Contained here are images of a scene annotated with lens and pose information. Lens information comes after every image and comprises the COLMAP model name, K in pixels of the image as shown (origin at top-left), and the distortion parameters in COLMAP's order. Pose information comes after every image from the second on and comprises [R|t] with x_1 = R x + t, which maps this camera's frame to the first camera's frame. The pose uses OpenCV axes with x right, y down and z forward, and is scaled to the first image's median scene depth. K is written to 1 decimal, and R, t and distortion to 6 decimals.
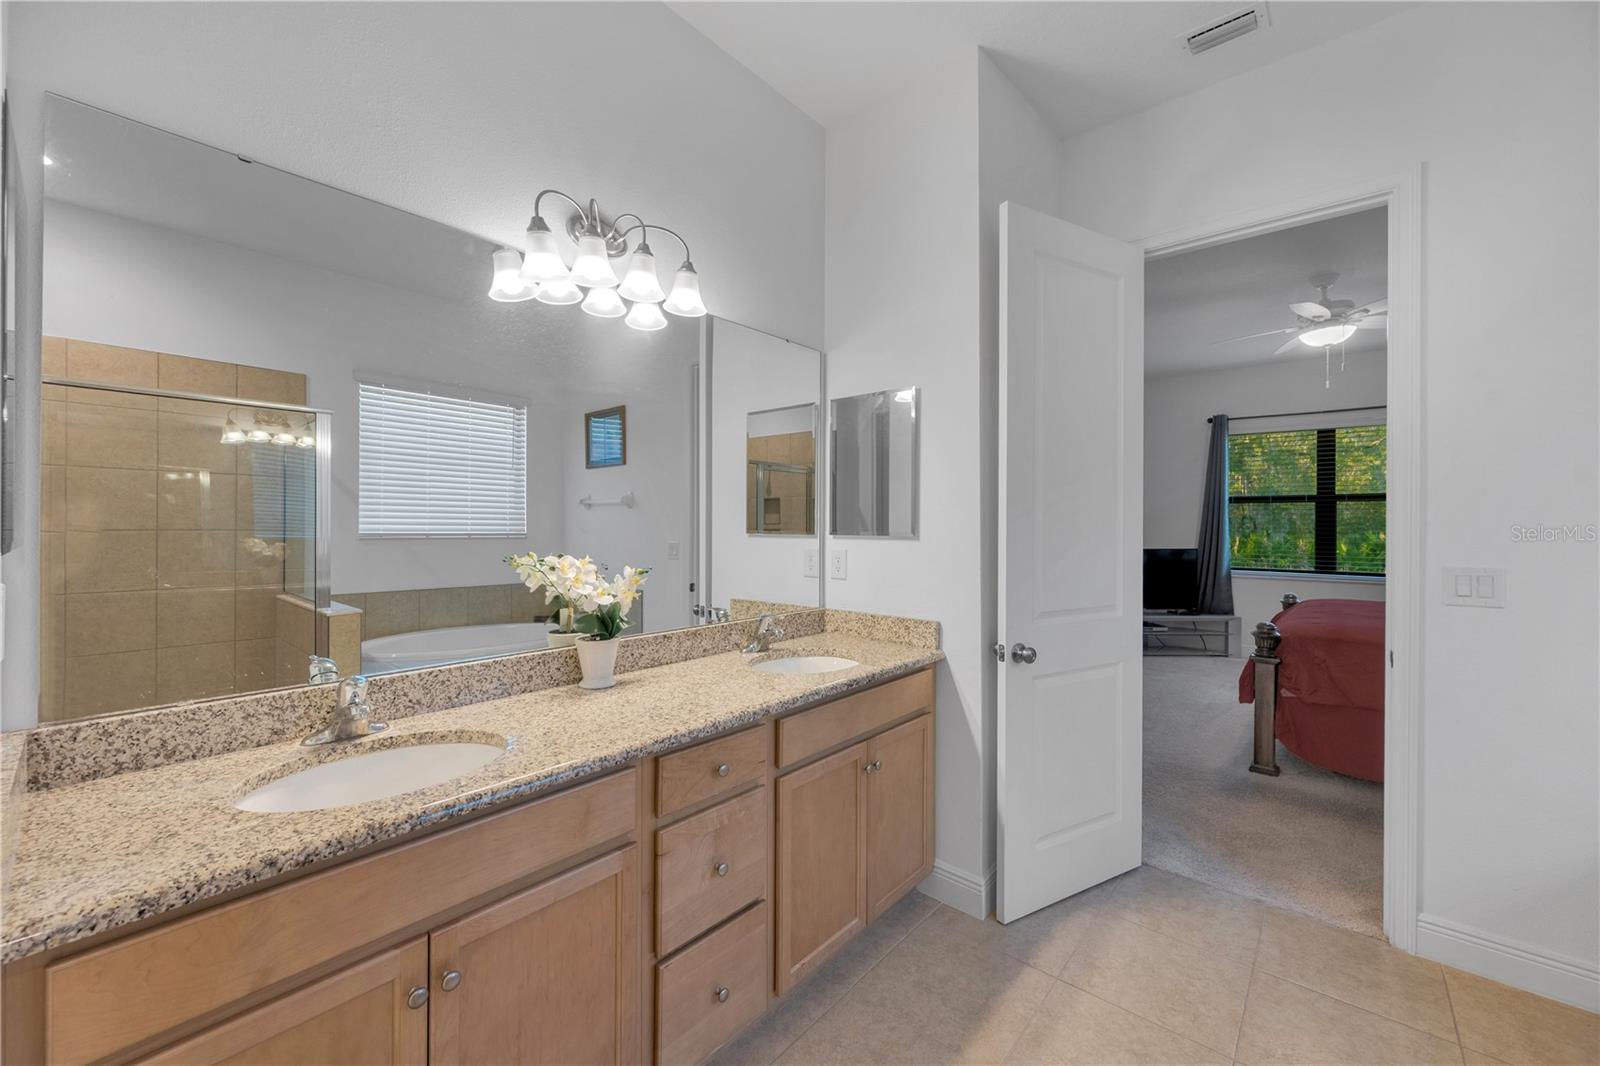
lens RADIAL K [[631.8, 0, 810.7], [0, 631.8, 525.8], [0, 0, 1]] dist [-0.001446, 0.000033]
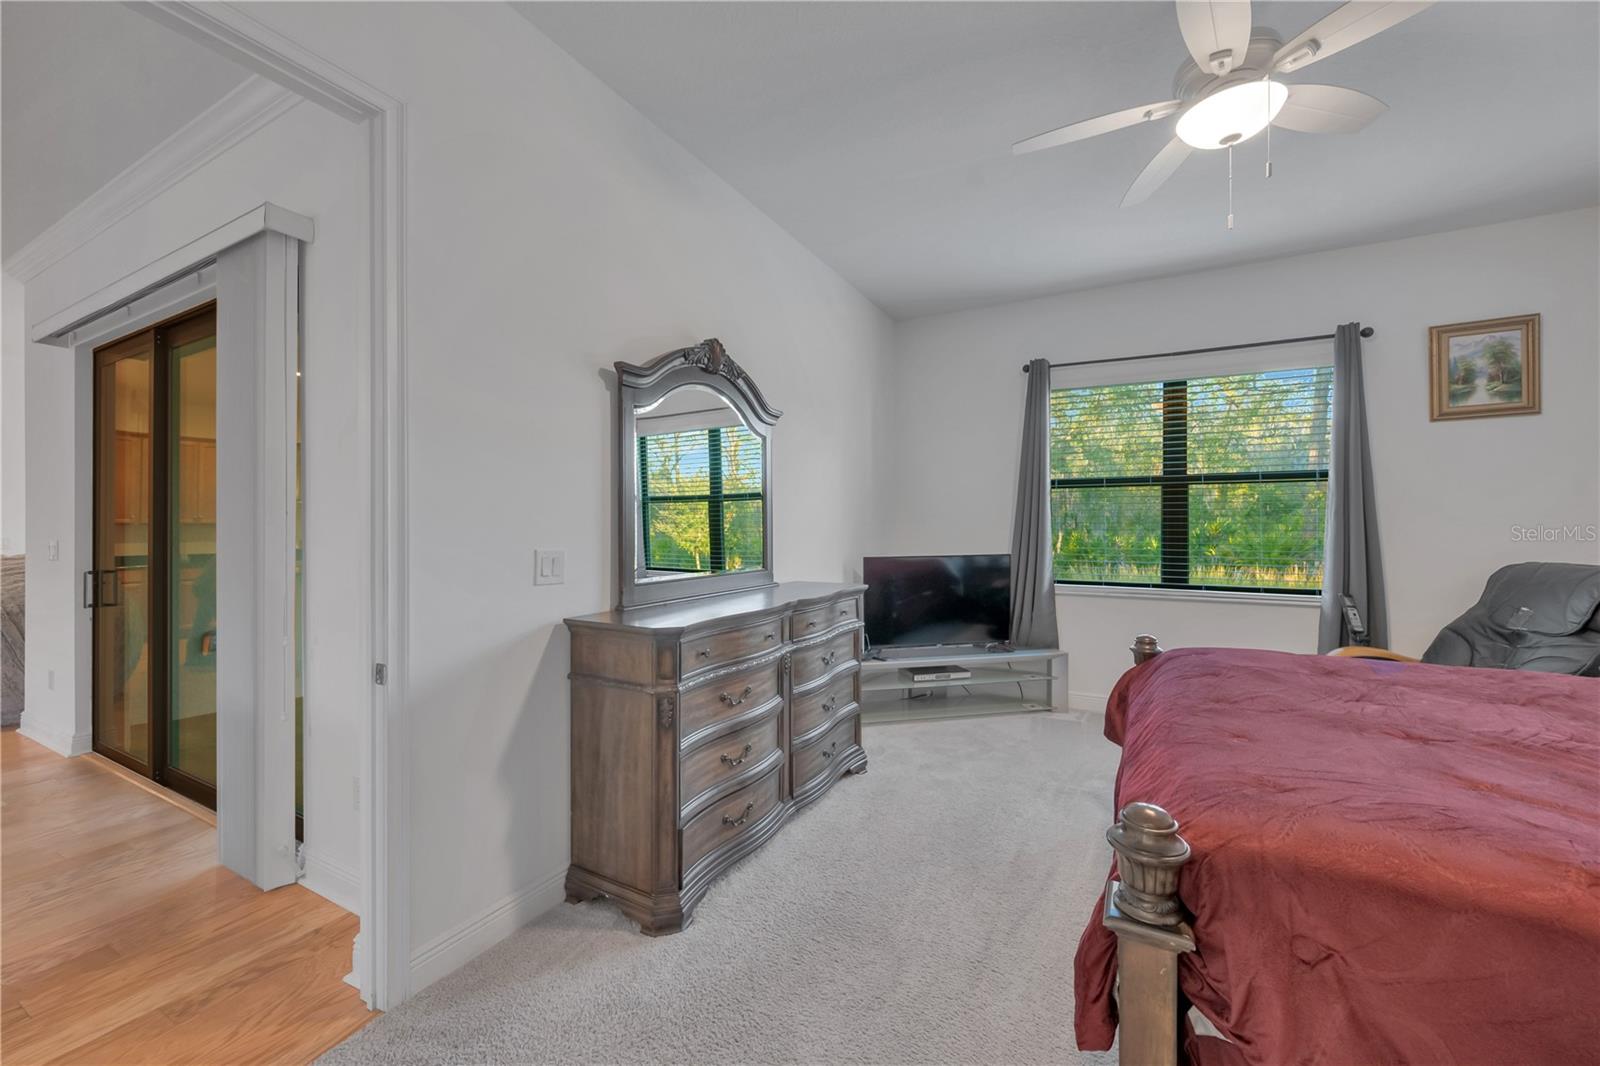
lens RADIAL K [[631.8, 0, 810.7], [0, 631.8, 525.8], [0, 0, 1]] dist [-0.001446, 0.000033]
pose [[0.976409, -0.007046, 0.215814, 0.263260], [0.007084, 0.999975, 0.000597, 0.003660], [-0.215813, 0.000946, 0.976434, 0.392785]]
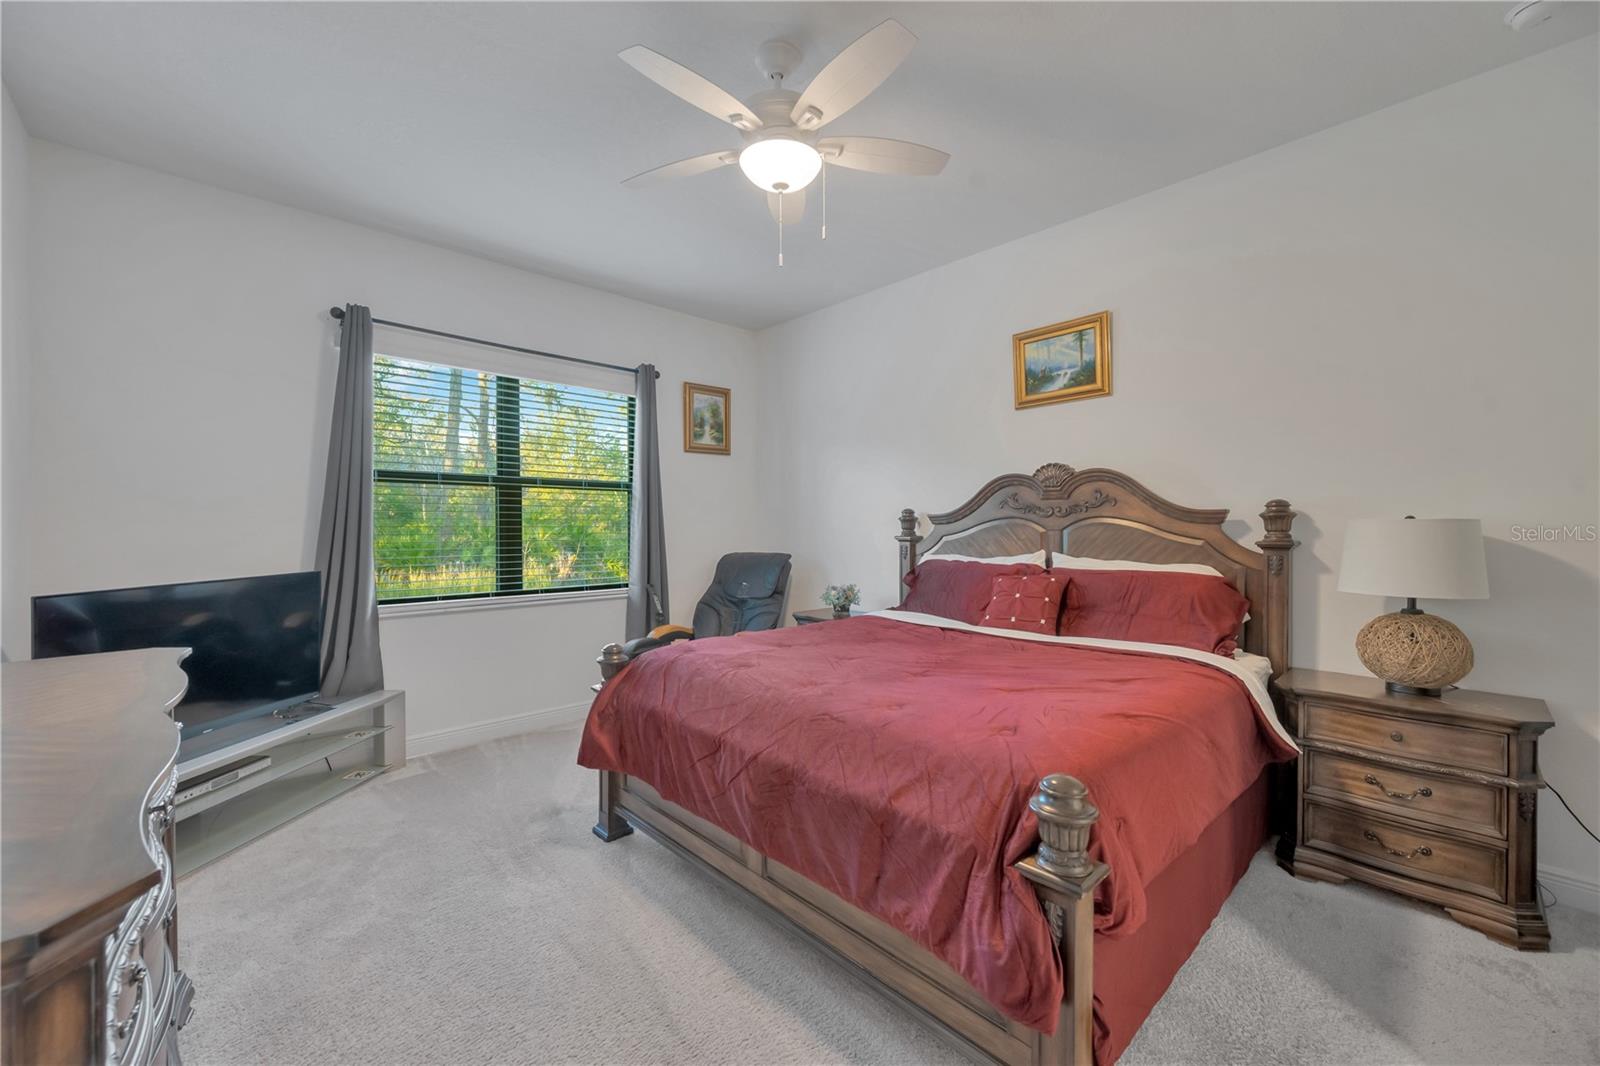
lens RADIAL K [[625.4, 0, 802.8], [0, 625.4, 533.4], [0, 0, 1]] dist [-0.000188, -0.000090]
pose [[0.102064, -0.016644, 0.994639, 0.185246], [0.003577, 0.999860, 0.016364, 0.001434], [-0.994771, 0.001887, 0.102109, 0.608525]]
